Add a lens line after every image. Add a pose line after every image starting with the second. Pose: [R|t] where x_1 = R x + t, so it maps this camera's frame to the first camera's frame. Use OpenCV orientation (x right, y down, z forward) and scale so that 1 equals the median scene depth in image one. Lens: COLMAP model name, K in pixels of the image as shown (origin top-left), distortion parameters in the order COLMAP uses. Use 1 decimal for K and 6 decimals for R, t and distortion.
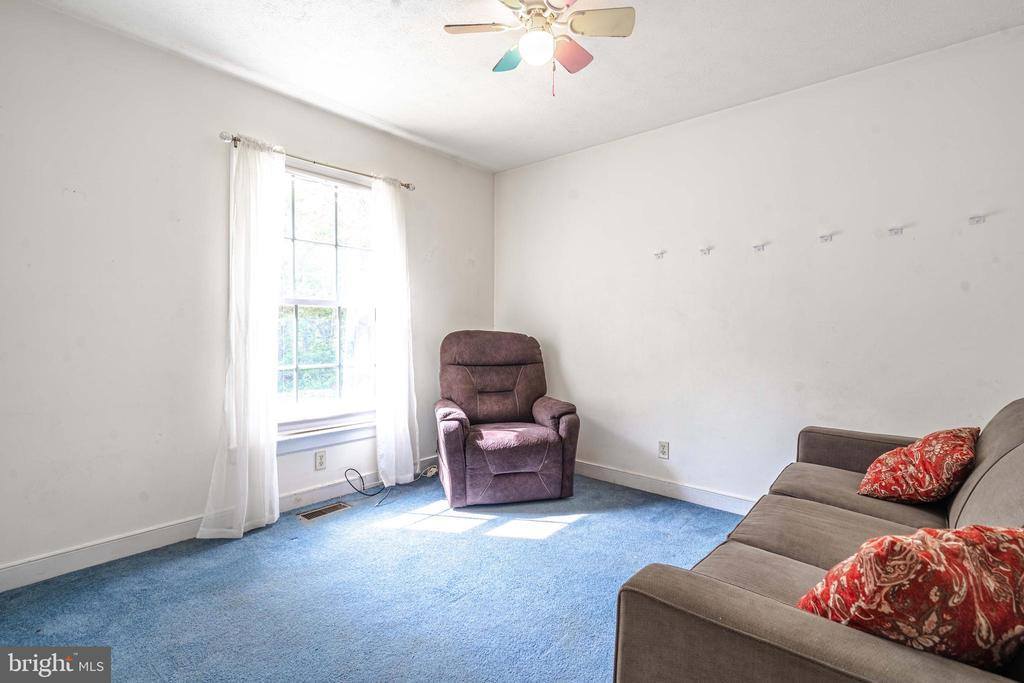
lens RADIAL K [[482.9, 0, 510.1], [0, 482.9, 340.2], [0, 0, 1]] dist [-0.000158, 0.000550]
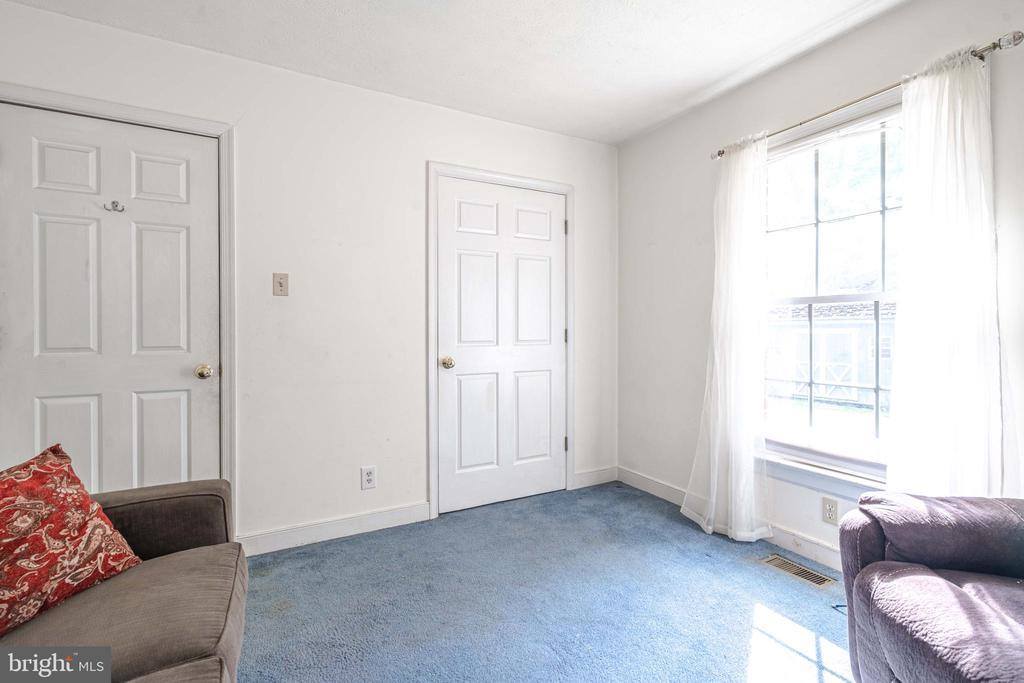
lens RADIAL K [[463.9, 0, 513.9], [0, 463.9, 339.7], [0, 0, 1]] dist [-0.004679, 0.001225]
pose [[-0.337737, 0.009384, -0.941194, 0.521266], [-0.023836, 0.999544, 0.018519, -0.020081], [0.940939, 0.028689, -0.337360, 0.915428]]
